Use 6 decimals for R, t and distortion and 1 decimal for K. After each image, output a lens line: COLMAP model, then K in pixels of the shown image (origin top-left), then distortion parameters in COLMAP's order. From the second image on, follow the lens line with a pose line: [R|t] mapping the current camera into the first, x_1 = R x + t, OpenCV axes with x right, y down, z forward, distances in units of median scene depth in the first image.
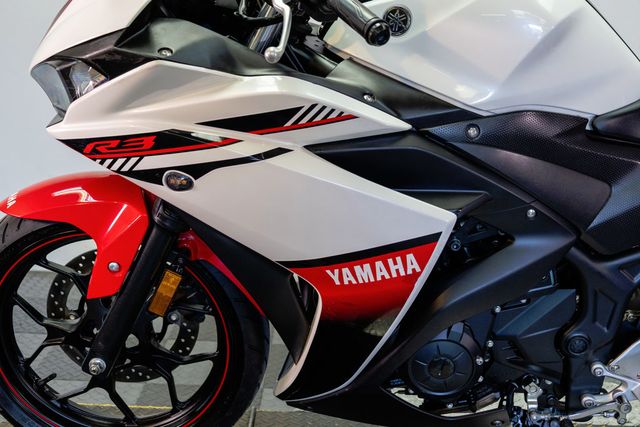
lens RADIAL K [[886.3, 0, 320.0], [0, 886.3, 213.5], [0, 0, 1]] dist [0.016818, -0.026640]
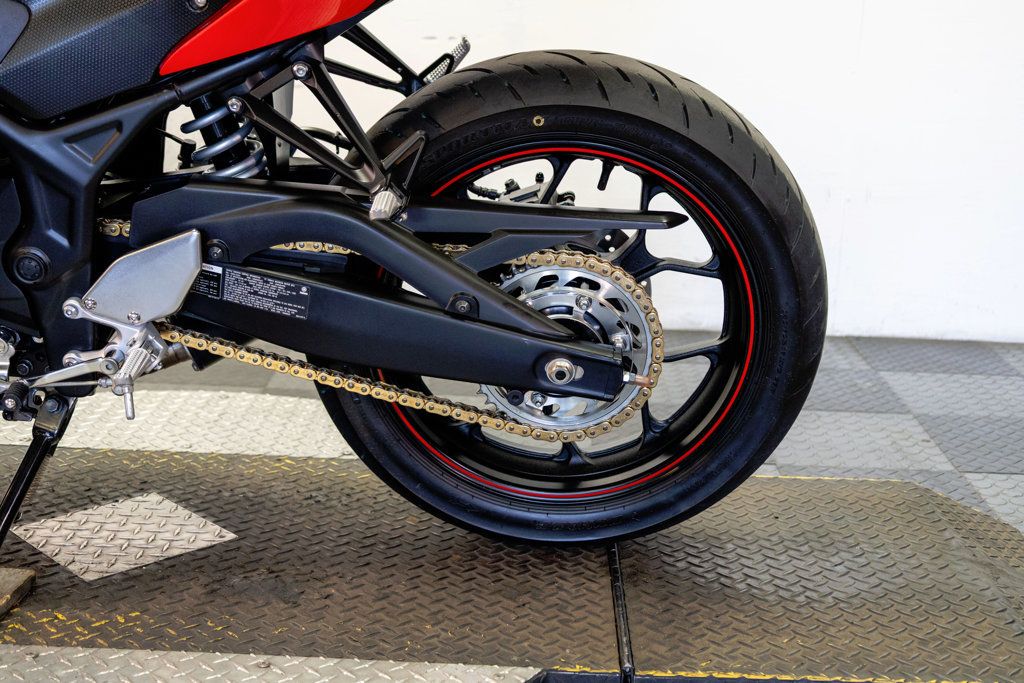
lens RADIAL K [[1418.2, 0, 512.0], [0, 1418.2, 341.5], [0, 0, 1]] dist [0.016818, -0.026640]
pose [[0.999963, 0.002722, -0.008106, 0.686437], [-0.002539, 0.999744, 0.022484, 0.187605], [0.008165, -0.022463, 0.999714, -0.044288]]
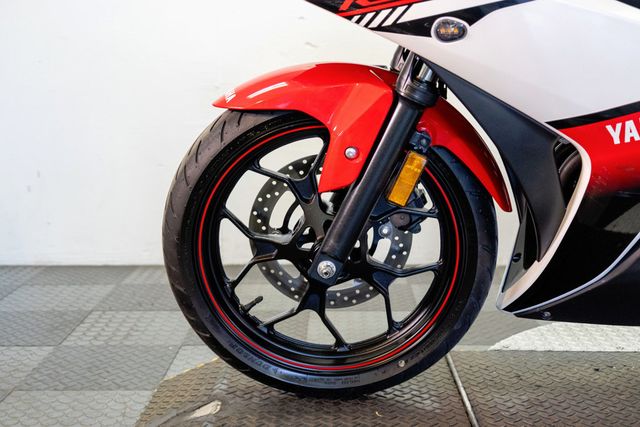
lens RADIAL K [[886.3, 0, 320.0], [0, 886.3, 213.5], [0, 0, 1]] dist [0.016818, -0.026640]
pose [[0.998990, -0.043654, -0.010606, -0.274356], [0.042770, 0.996436, -0.072702, 0.201672], [0.013742, 0.072175, 0.997297, 0.084053]]
